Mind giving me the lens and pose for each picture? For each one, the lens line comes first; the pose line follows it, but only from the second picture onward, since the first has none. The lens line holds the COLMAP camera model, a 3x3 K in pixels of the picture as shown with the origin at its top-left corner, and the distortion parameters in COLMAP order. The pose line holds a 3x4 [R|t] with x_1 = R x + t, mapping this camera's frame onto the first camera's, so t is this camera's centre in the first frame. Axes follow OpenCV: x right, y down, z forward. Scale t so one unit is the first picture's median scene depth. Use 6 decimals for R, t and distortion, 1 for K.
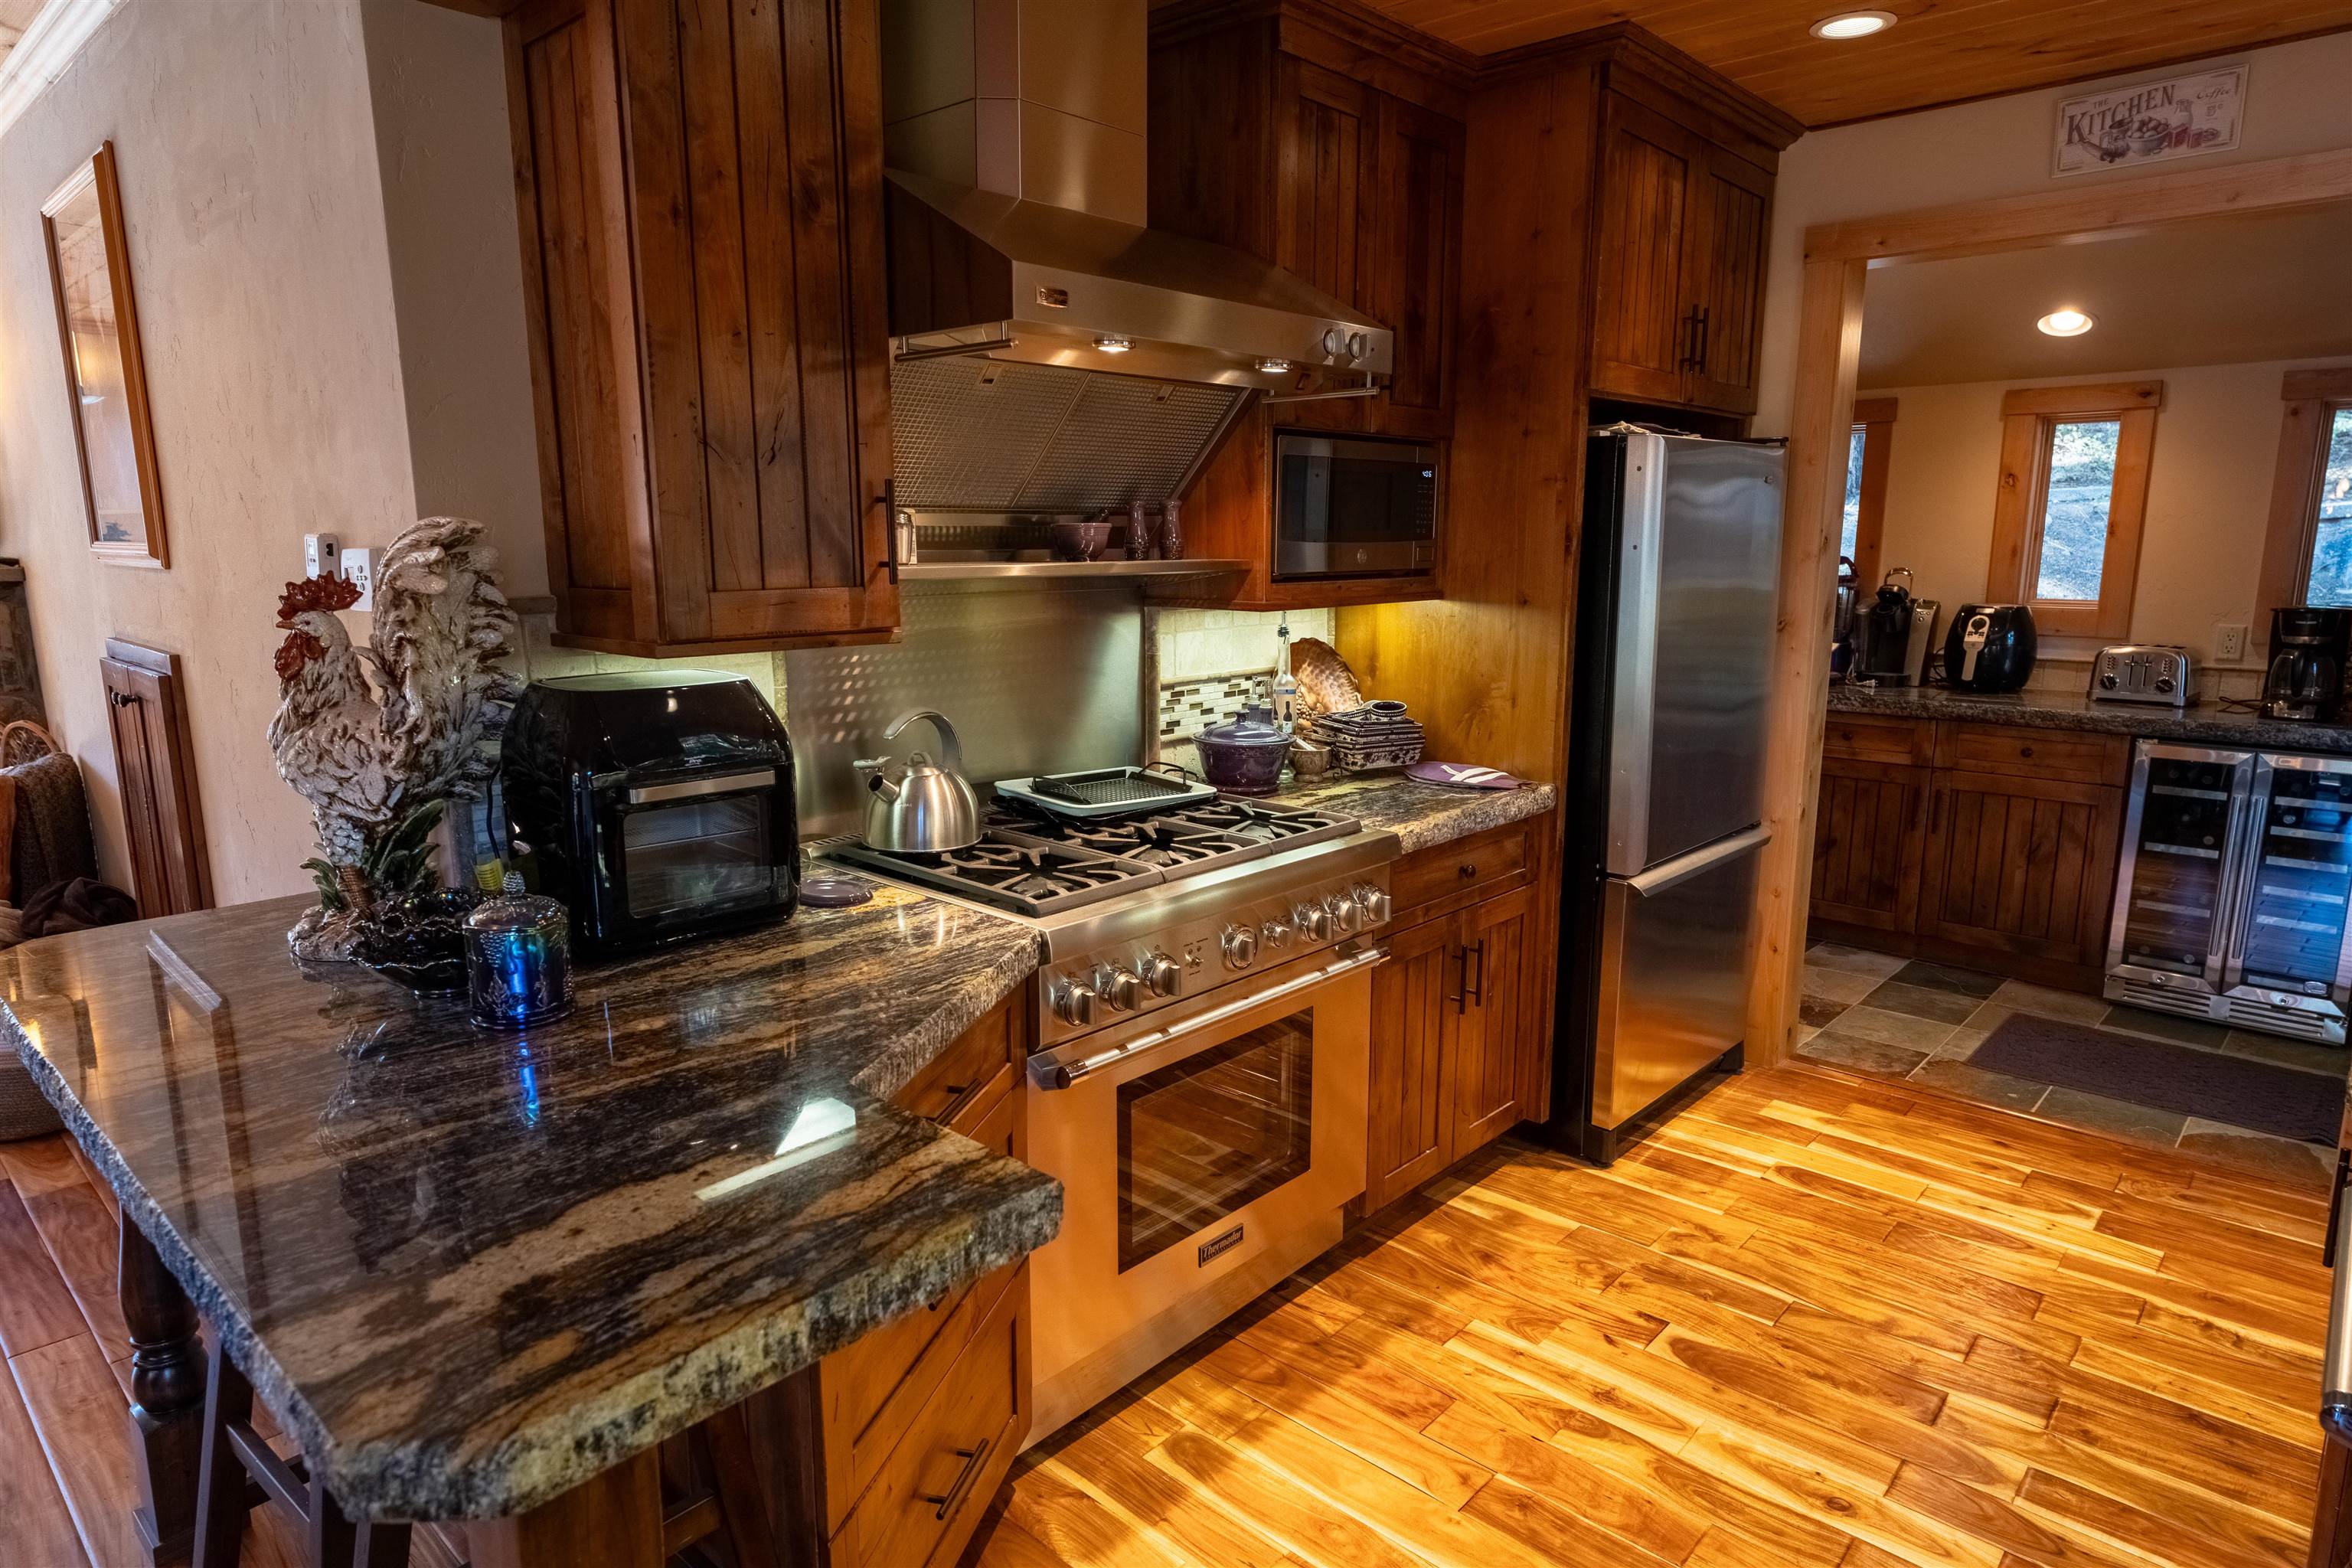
lens RADIAL K [[1367.9, 0, 1189.0], [0, 1367.9, 788.9], [0, 0, 1]] dist [0.014641, -0.001320]
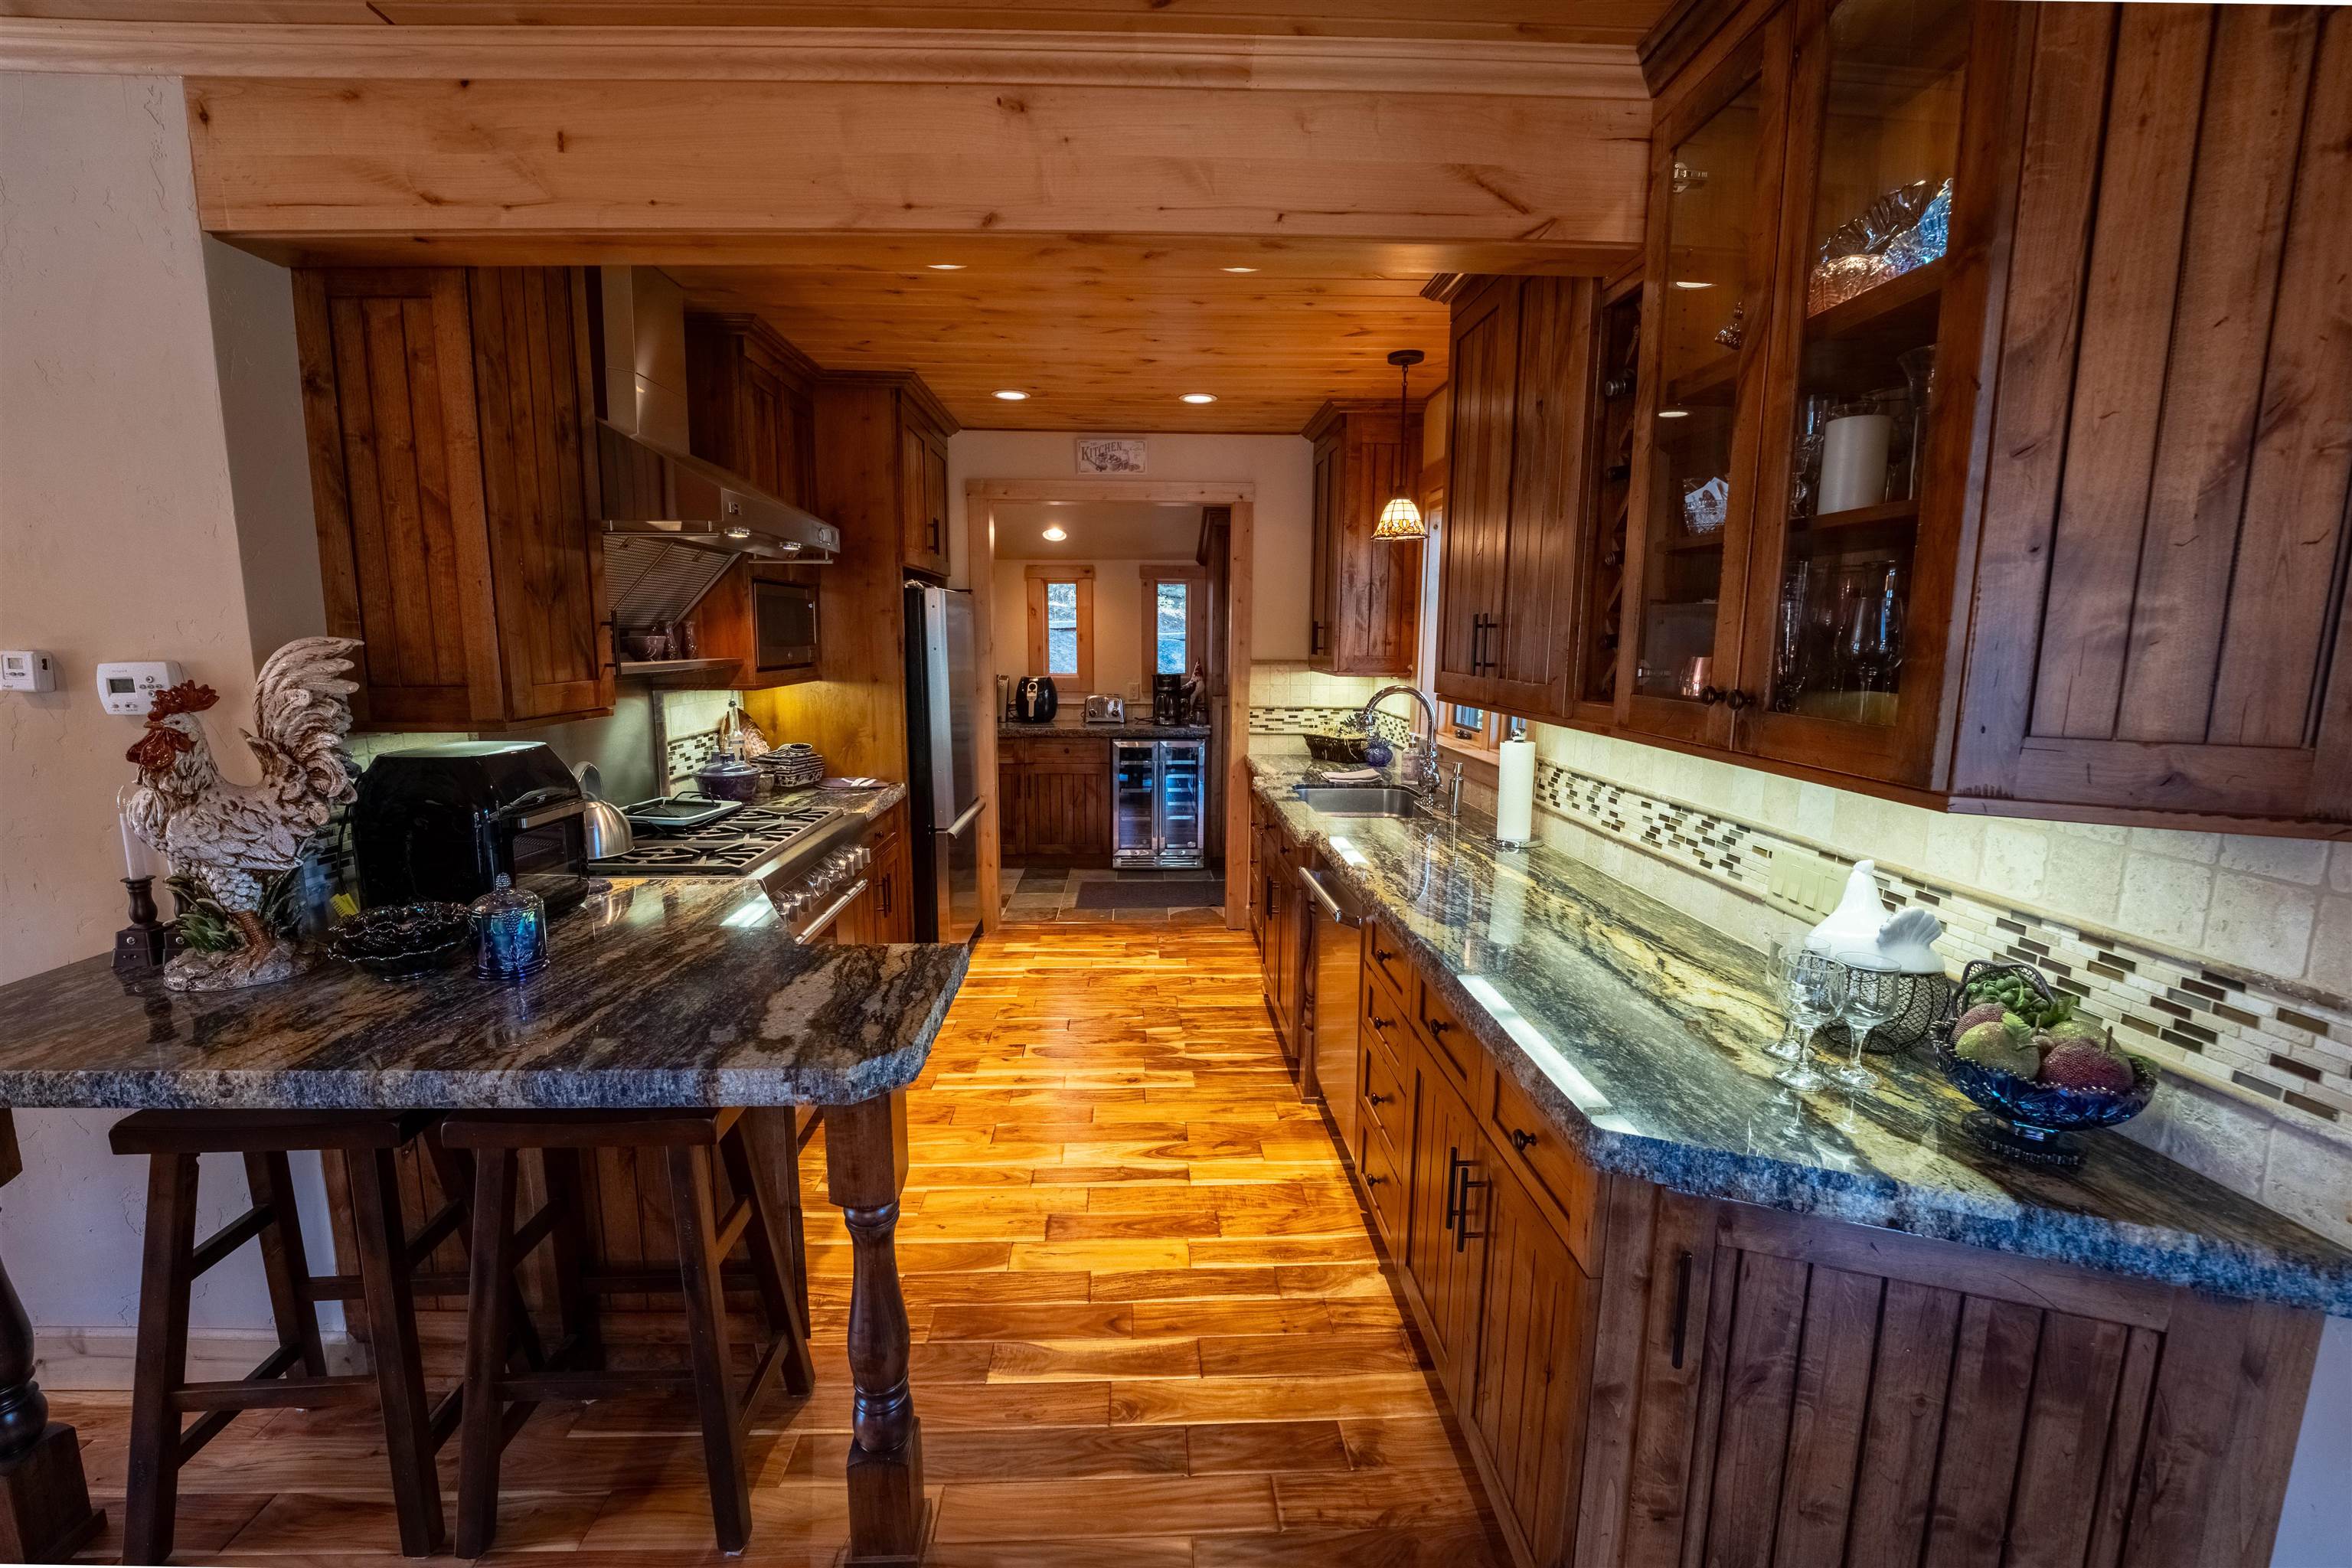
lens RADIAL K [[965.2, 0, 1176.0], [0, 965.2, 784.0], [0, 0, 1]] dist [-0.002400, -0.000280]
pose [[0.712856, -0.104945, 0.693414, -0.350144], [0.126037, 0.991813, 0.020536, 0.017207], [-0.689892, 0.072757, 0.720246, -0.138479]]
